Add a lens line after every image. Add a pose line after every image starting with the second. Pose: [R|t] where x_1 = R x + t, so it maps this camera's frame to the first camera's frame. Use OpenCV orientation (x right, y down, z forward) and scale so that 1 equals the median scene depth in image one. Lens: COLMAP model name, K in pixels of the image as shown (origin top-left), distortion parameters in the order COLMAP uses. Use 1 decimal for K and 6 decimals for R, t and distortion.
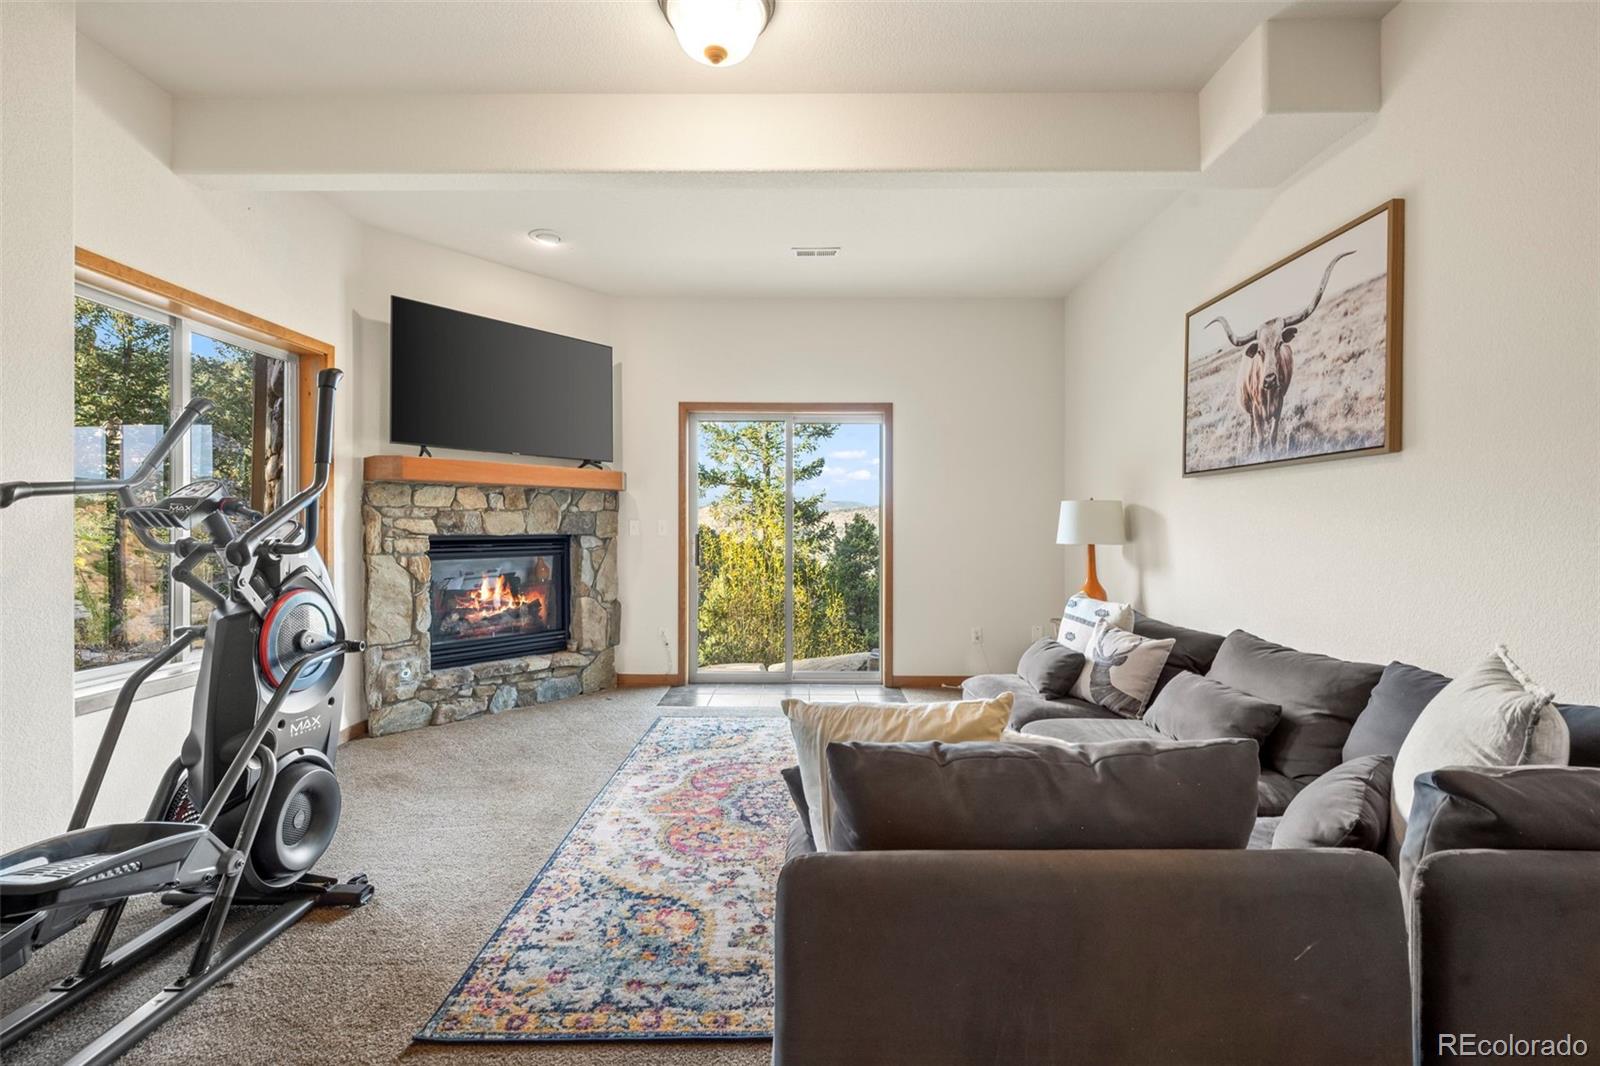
lens RADIAL K [[710.0, 0, 796.9], [0, 710.0, 543.1], [0, 0, 1]] dist [-0.000707, 0.000187]
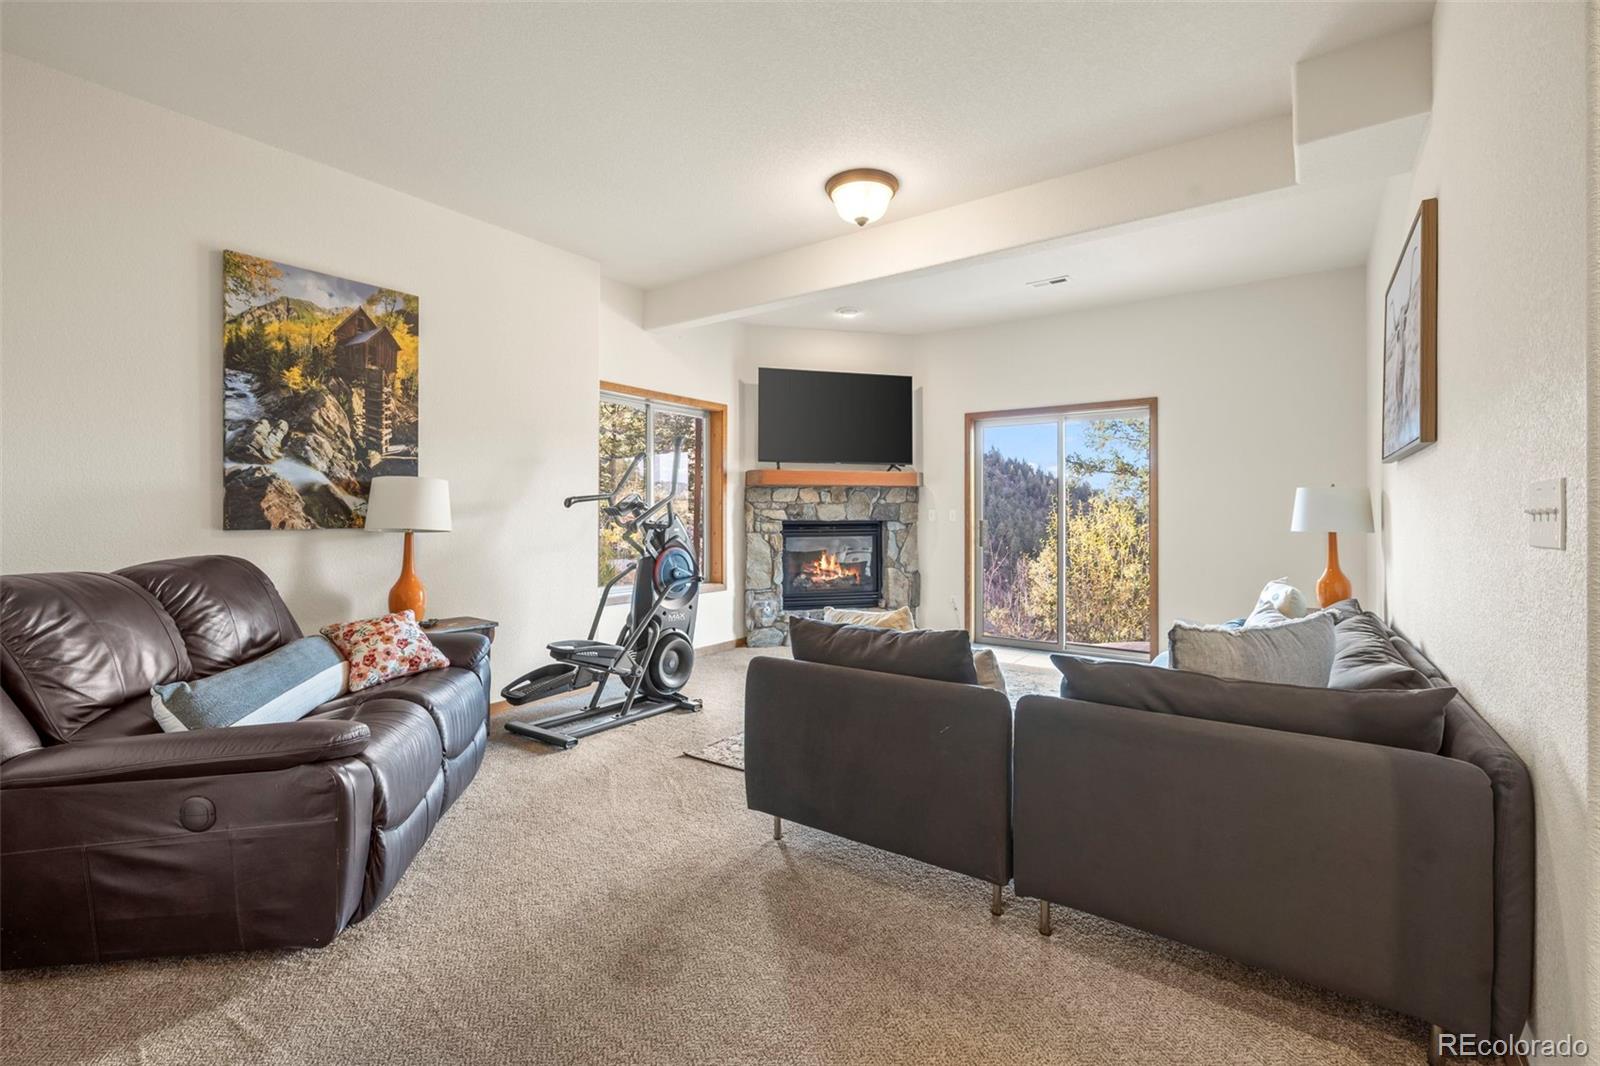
lens RADIAL K [[710.0, 0, 796.9], [0, 710.0, 543.1], [0, 0, 1]] dist [-0.000707, 0.000187]
pose [[0.815126, 0.021257, -0.578893, 0.400097], [-0.011406, 0.999722, 0.020650, 0.005636], [0.579171, -0.010229, 0.815142, -0.226641]]
